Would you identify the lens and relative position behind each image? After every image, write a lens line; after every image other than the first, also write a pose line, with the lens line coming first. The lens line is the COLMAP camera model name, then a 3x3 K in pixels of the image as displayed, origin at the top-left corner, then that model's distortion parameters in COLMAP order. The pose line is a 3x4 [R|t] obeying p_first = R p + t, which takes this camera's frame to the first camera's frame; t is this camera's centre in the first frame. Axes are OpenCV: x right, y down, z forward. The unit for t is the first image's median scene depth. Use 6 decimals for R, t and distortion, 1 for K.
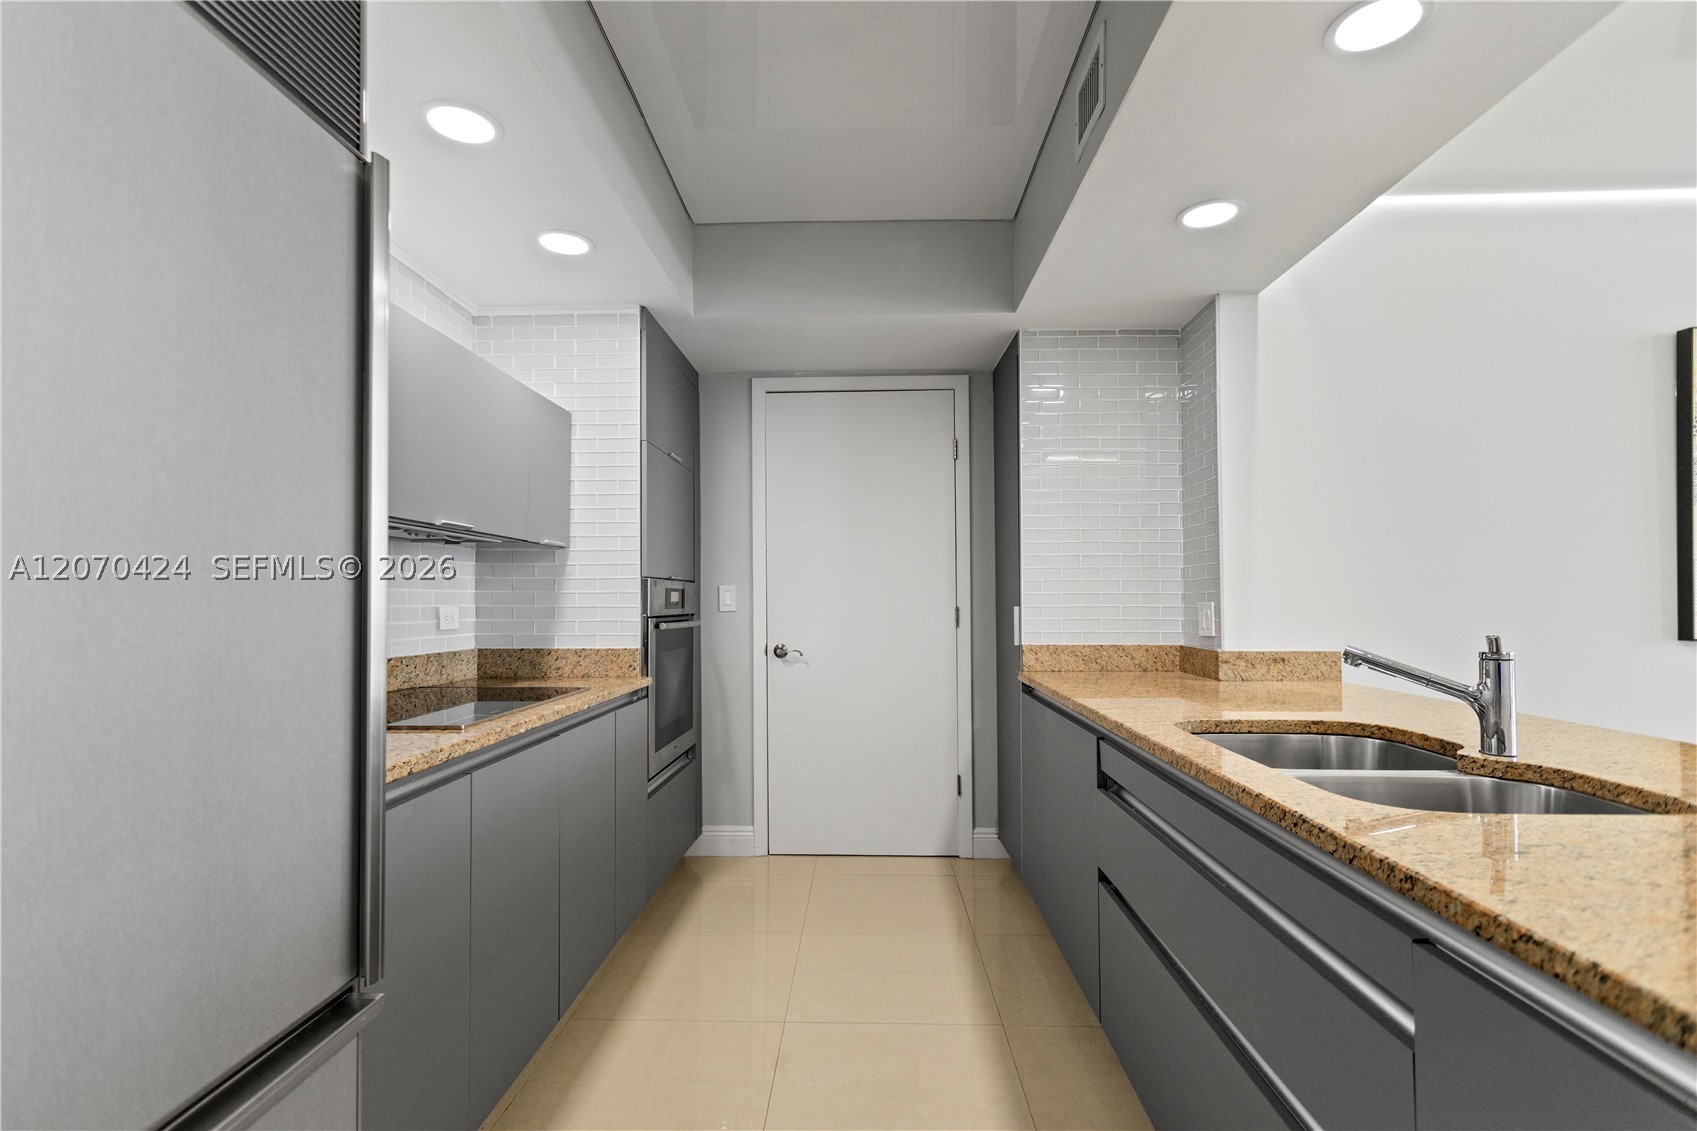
lens RADIAL K [[801.5, 0, 848.5], [0, 801.5, 565.5], [0, 0, 1]] dist [0.001522, 0.000046]
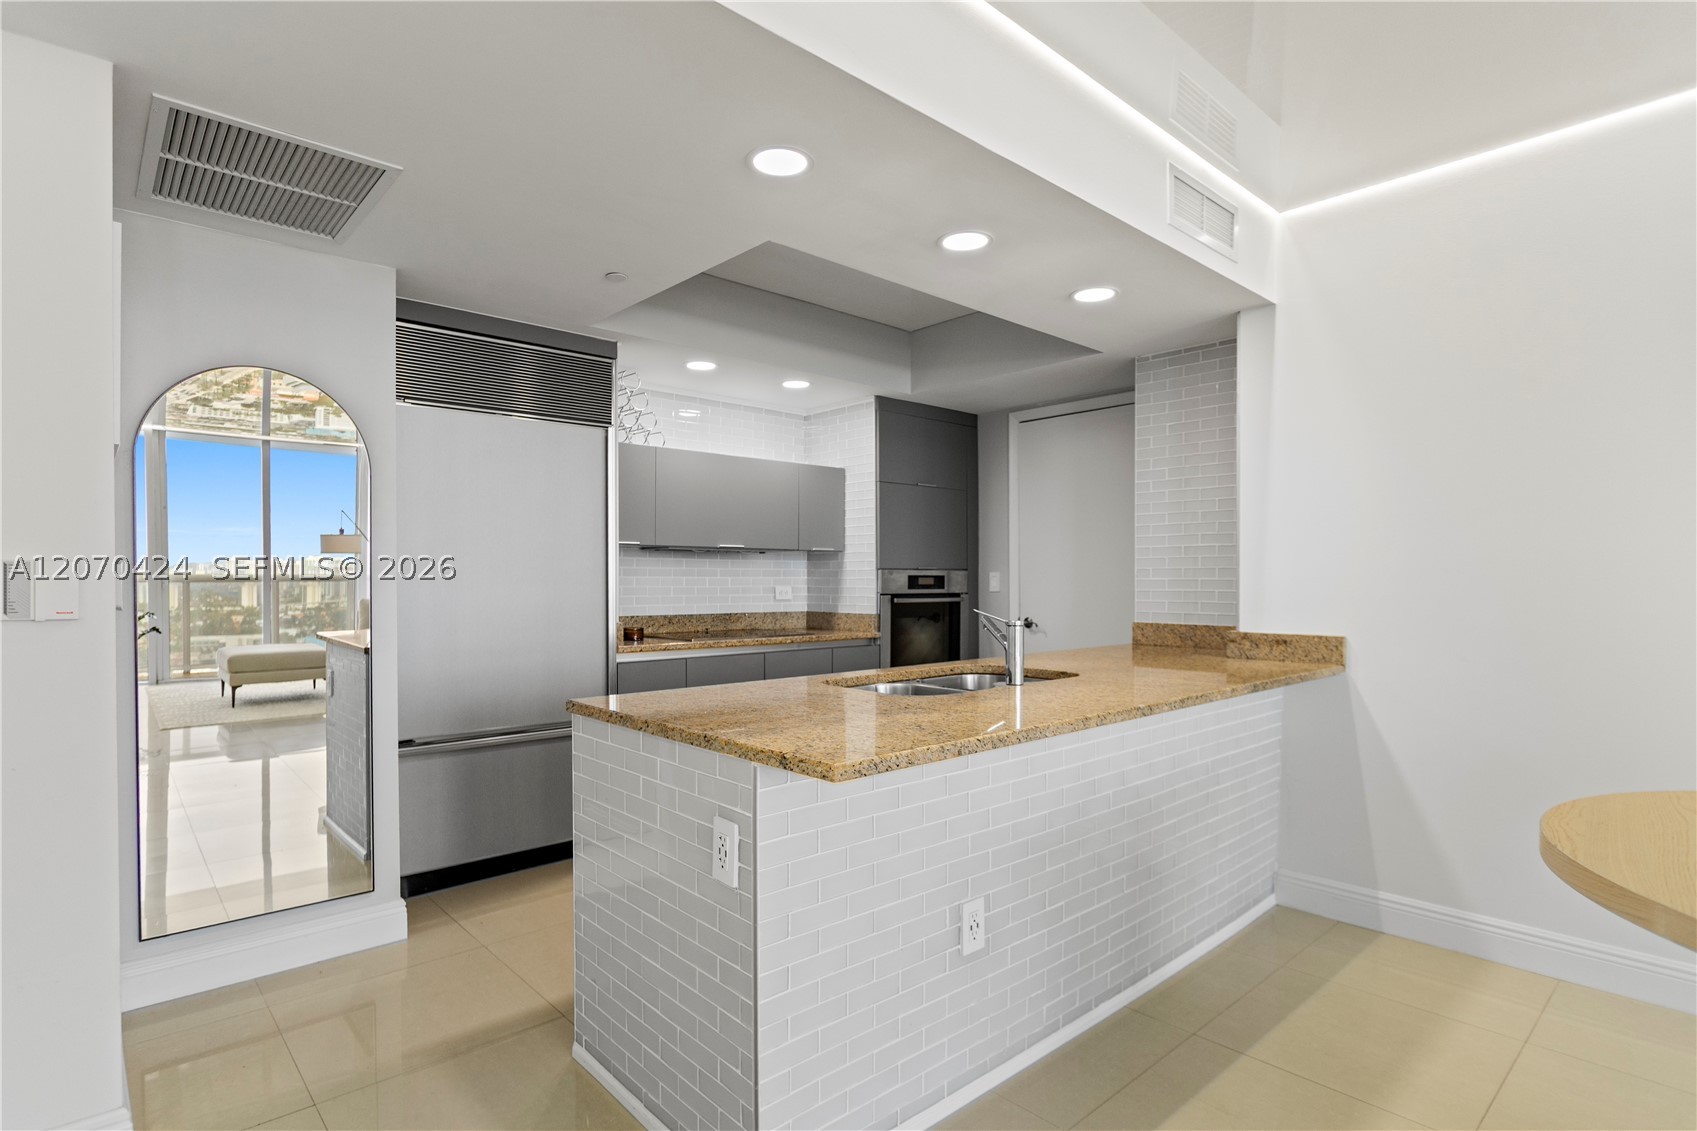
lens RADIAL K [[862.7, 0, 846.2], [0, 862.7, 575.8], [0, 0, 1]] dist [-0.000414, -0.000022]
pose [[0.697672, -0.000459, -0.716417, 0.950979], [0.029512, 0.999169, 0.028100, -0.022923], [0.715809, -0.040748, 0.697106, -0.241099]]
